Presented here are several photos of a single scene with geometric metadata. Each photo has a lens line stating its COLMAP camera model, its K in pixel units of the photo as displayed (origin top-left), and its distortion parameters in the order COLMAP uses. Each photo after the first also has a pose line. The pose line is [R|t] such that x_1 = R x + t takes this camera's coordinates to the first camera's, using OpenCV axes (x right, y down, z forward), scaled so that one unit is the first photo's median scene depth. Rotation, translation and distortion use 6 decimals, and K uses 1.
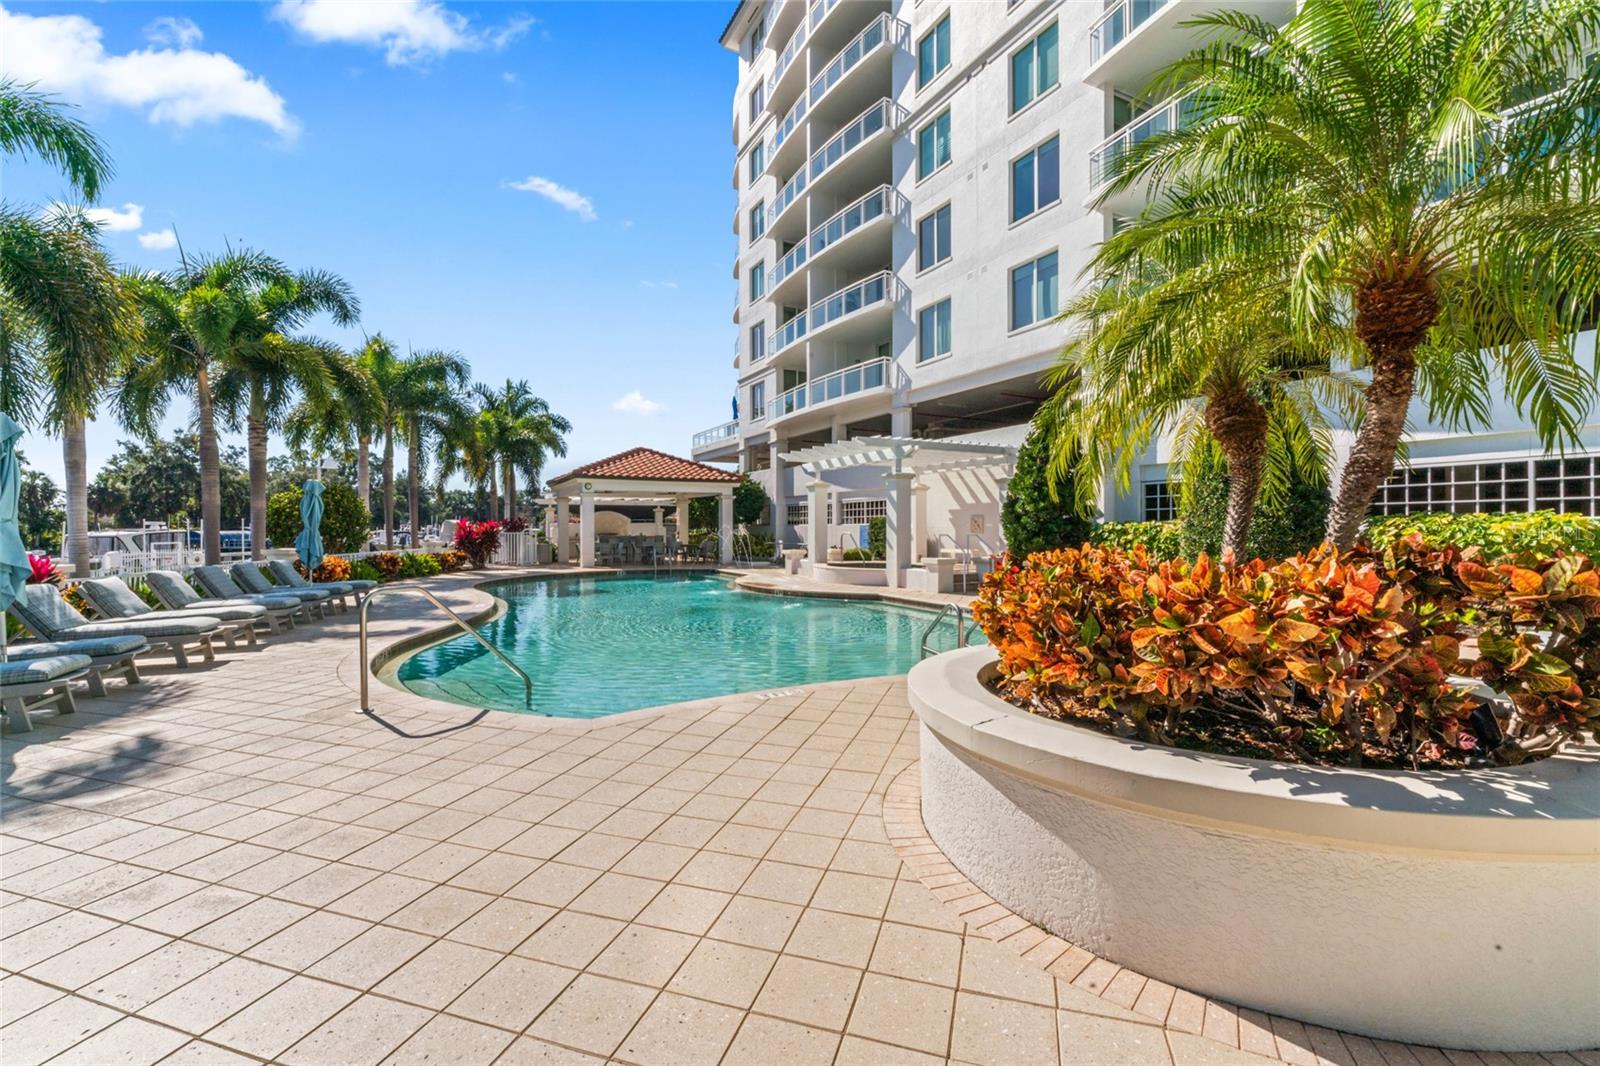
lens RADIAL K [[659.1, 0, 797.9], [0, 659.1, 531.6], [0, 0, 1]] dist [-0.000190, 0.000263]
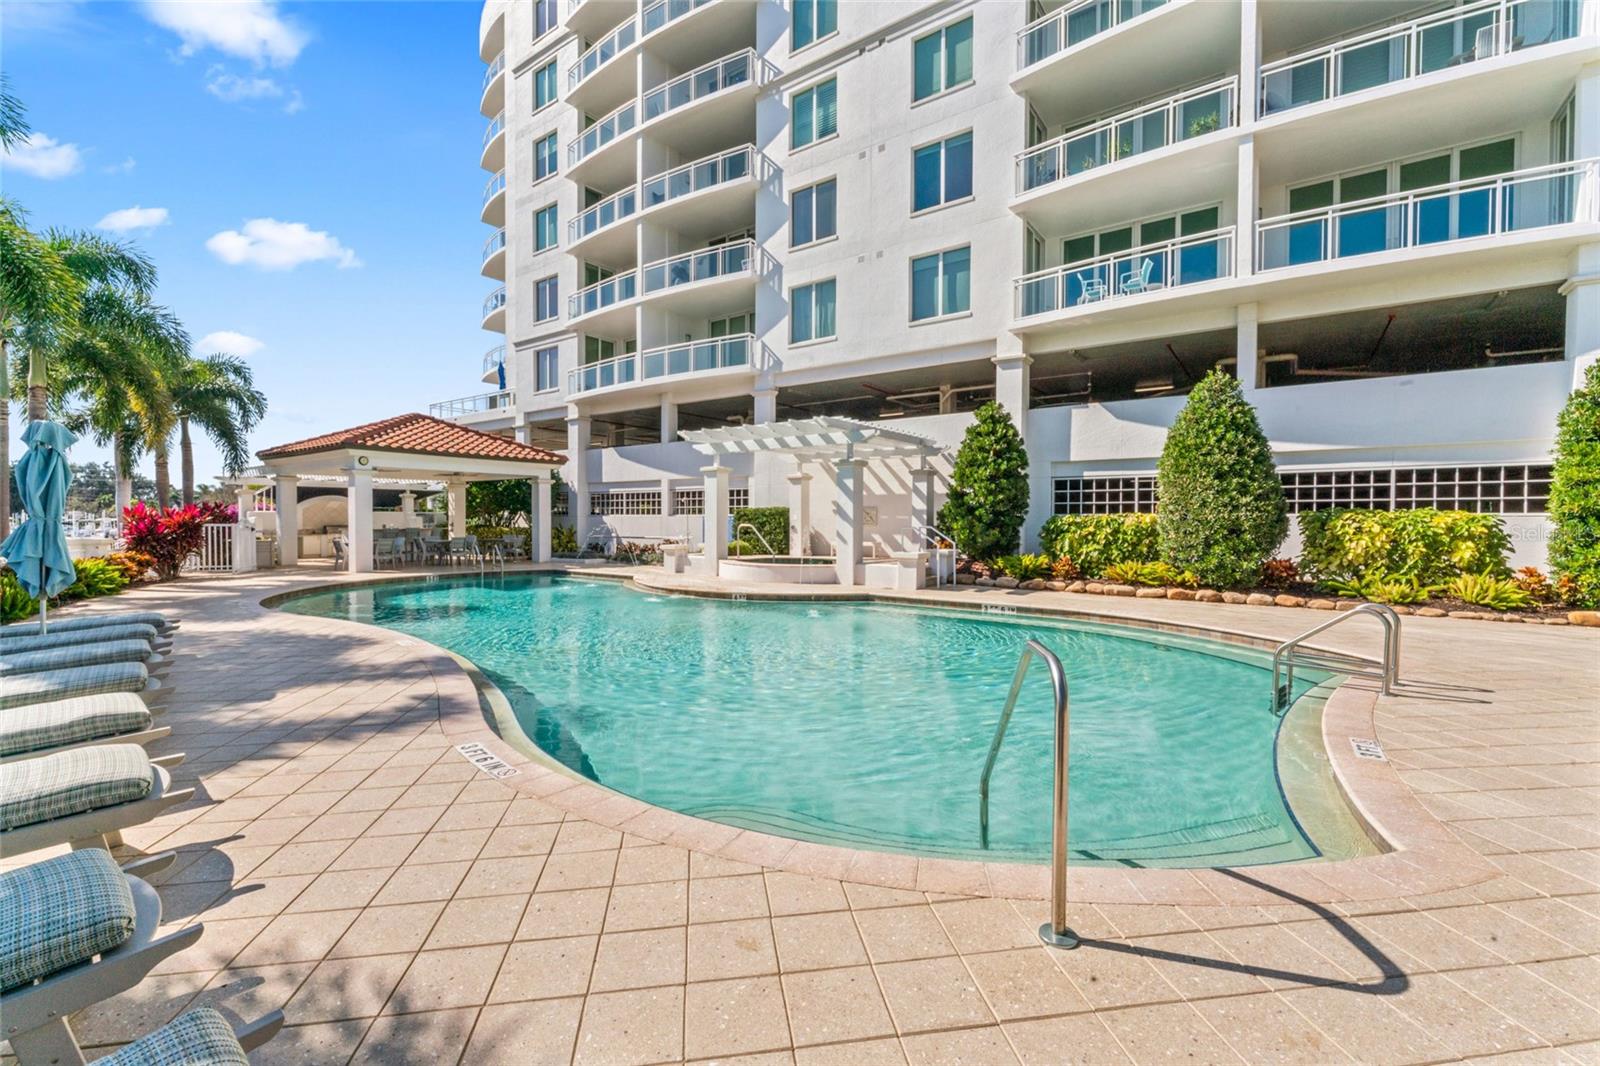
lens RADIAL K [[659.1, 0, 797.9], [0, 659.1, 531.6], [0, 0, 1]] dist [-0.000190, 0.000263]
pose [[0.903262, -0.004121, 0.429070, -0.216102], [-0.001518, 0.999917, 0.012800, -0.000458], [-0.429087, -0.012213, 0.903181, 0.146844]]
